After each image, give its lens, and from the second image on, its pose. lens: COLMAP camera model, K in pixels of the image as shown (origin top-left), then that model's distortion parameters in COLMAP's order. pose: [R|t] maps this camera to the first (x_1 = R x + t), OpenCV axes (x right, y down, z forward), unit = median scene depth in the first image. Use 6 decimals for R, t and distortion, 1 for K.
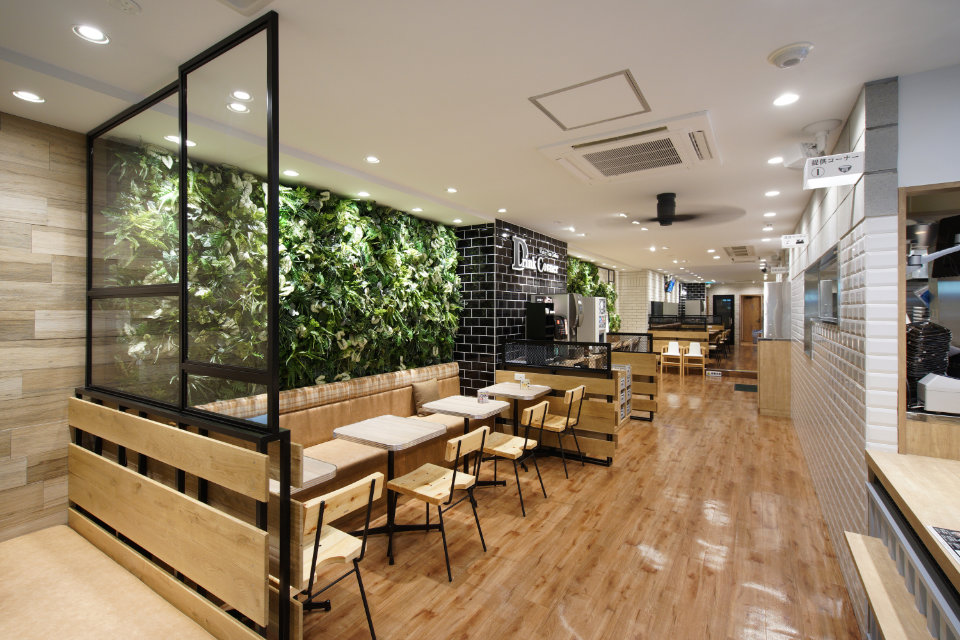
lens RADIAL K [[438.4, 0, 462.8], [0, 438.4, 315.4], [0, 0, 1]] dist [0.082507, 0.000079]
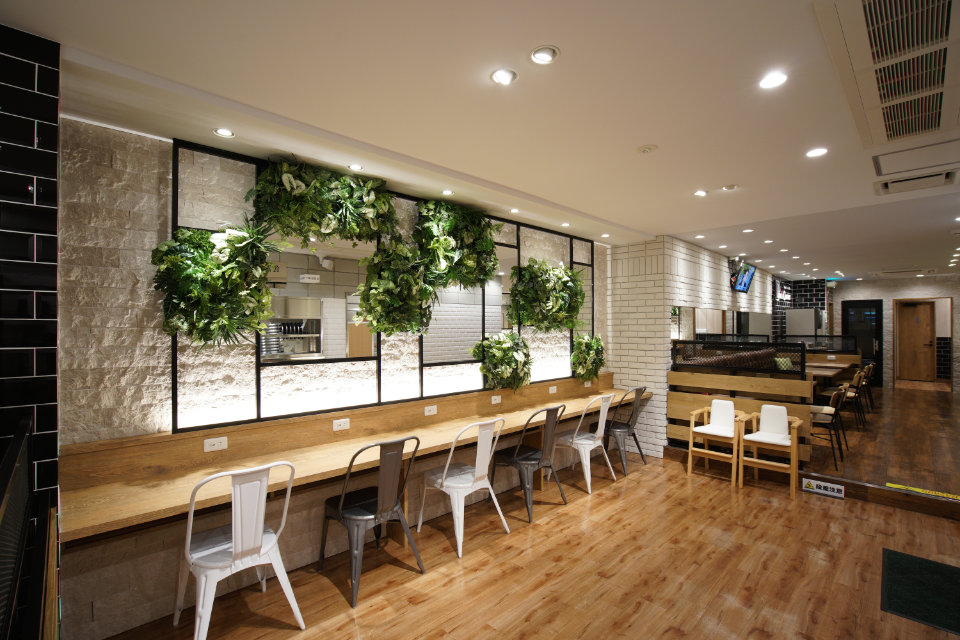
lens RADIAL K [[432.2, 0, 464.8], [0, 432.2, 324.2], [0, 0, 1]] dist [-0.013094, 0.000441]
pose [[0.972778, 0.007199, -0.231627, 0.232713], [-0.009310, 0.999924, -0.008022, -0.006563], [0.231552, 0.009960, 0.972772, 0.385594]]
